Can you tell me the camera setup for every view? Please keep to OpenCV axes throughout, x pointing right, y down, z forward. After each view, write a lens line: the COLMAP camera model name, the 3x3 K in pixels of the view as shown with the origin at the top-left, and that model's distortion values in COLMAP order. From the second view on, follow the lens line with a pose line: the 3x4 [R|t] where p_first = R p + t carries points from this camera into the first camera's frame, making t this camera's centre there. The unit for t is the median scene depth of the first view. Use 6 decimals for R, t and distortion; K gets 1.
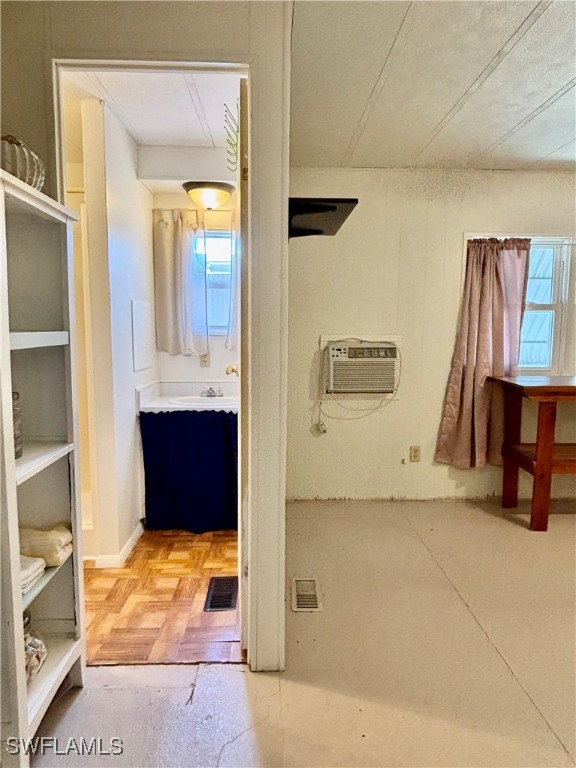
lens RADIAL K [[509.1, 0, 289.0], [0, 509.1, 384.7], [0, 0, 1]] dist [-0.011046, -0.009514]
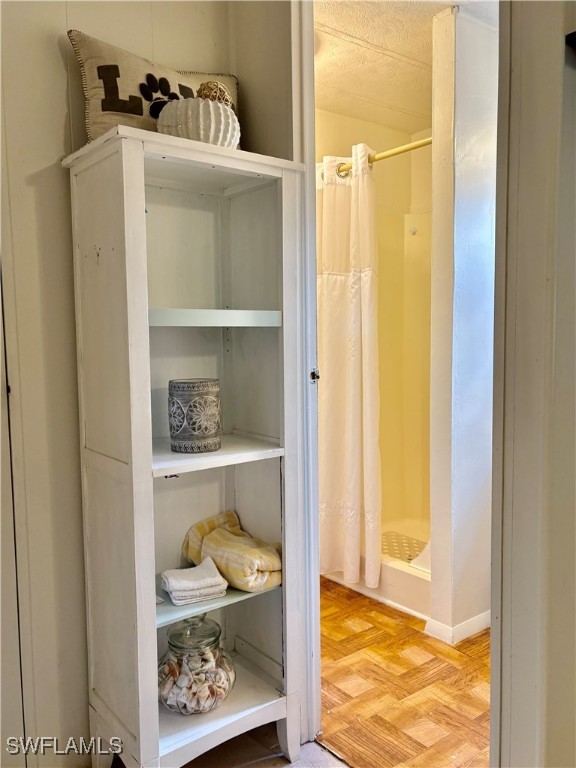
lens RADIAL K [[642.6, 0, 287.3], [0, 642.6, 382.2], [0, 0, 1]] dist [0.012195, 0.007087]
pose [[0.573643, 0.050878, -0.817524, 0.321661], [-0.081006, 0.996700, 0.005188, 0.003071], [0.815090, 0.063248, 0.575871, 0.318704]]
